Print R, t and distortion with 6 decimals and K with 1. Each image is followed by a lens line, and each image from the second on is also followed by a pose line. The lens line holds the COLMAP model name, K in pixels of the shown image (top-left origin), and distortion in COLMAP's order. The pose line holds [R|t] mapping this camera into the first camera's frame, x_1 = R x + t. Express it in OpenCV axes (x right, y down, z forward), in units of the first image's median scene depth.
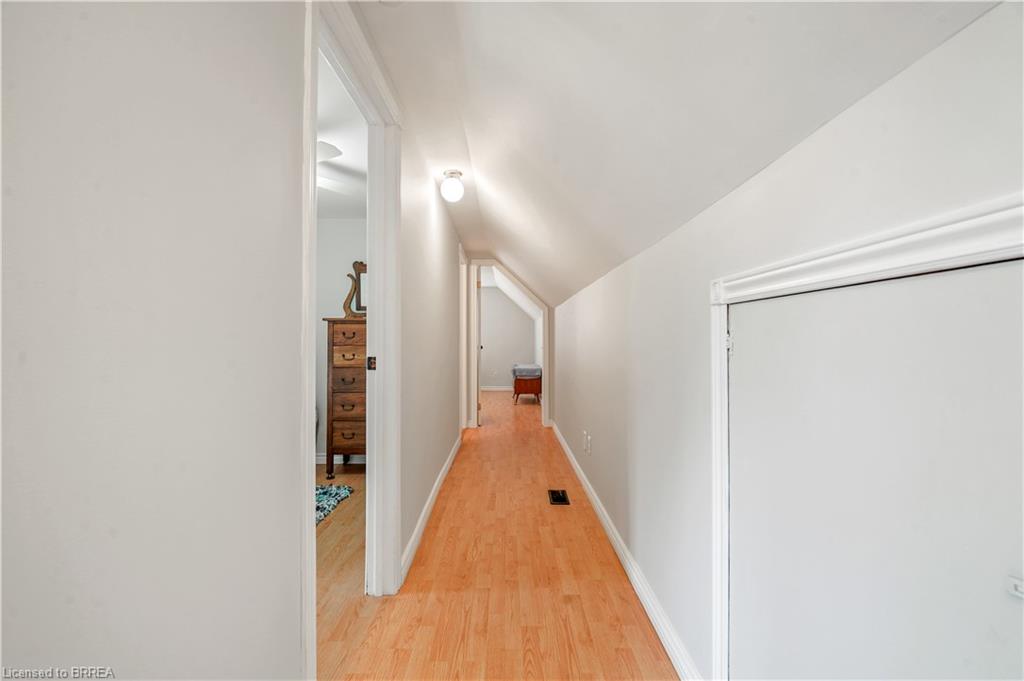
lens RADIAL K [[476.3, 0, 506.8], [0, 476.3, 339.8], [0, 0, 1]] dist [0.000337, -0.000674]
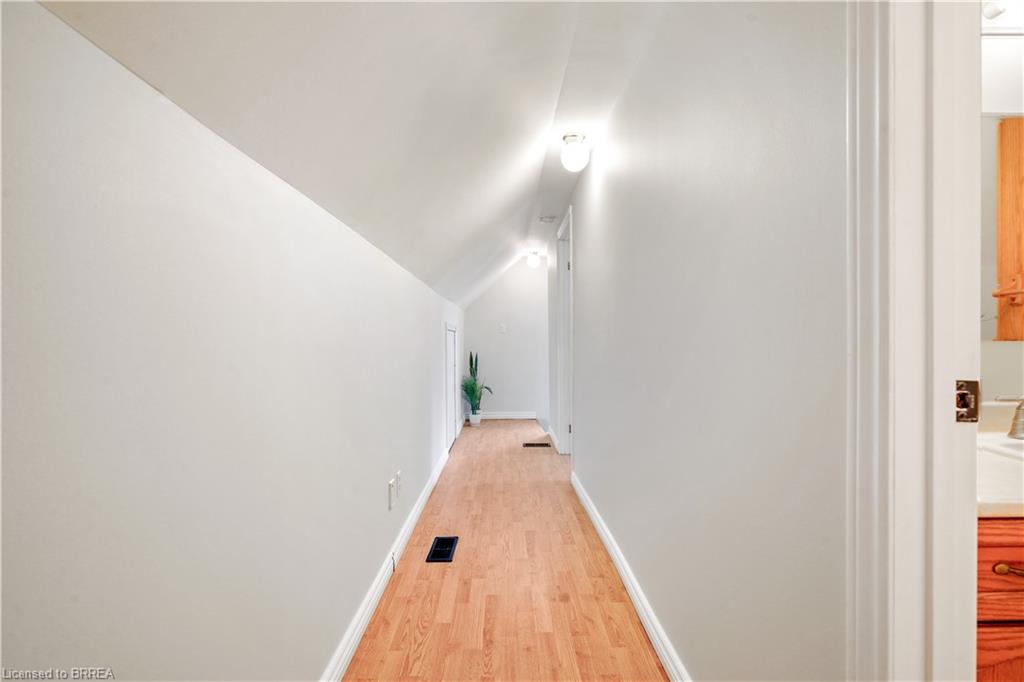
lens RADIAL K [[476.3, 0, 513.7], [0, 476.3, 338.4], [0, 0, 1]] dist [0.000337, -0.000674]
pose [[-0.999756, 0.007408, -0.020804, 0.012867], [0.007406, 0.999973, 0.000174, 0.000253], [0.020805, 0.000020, -0.999784, 2.030756]]
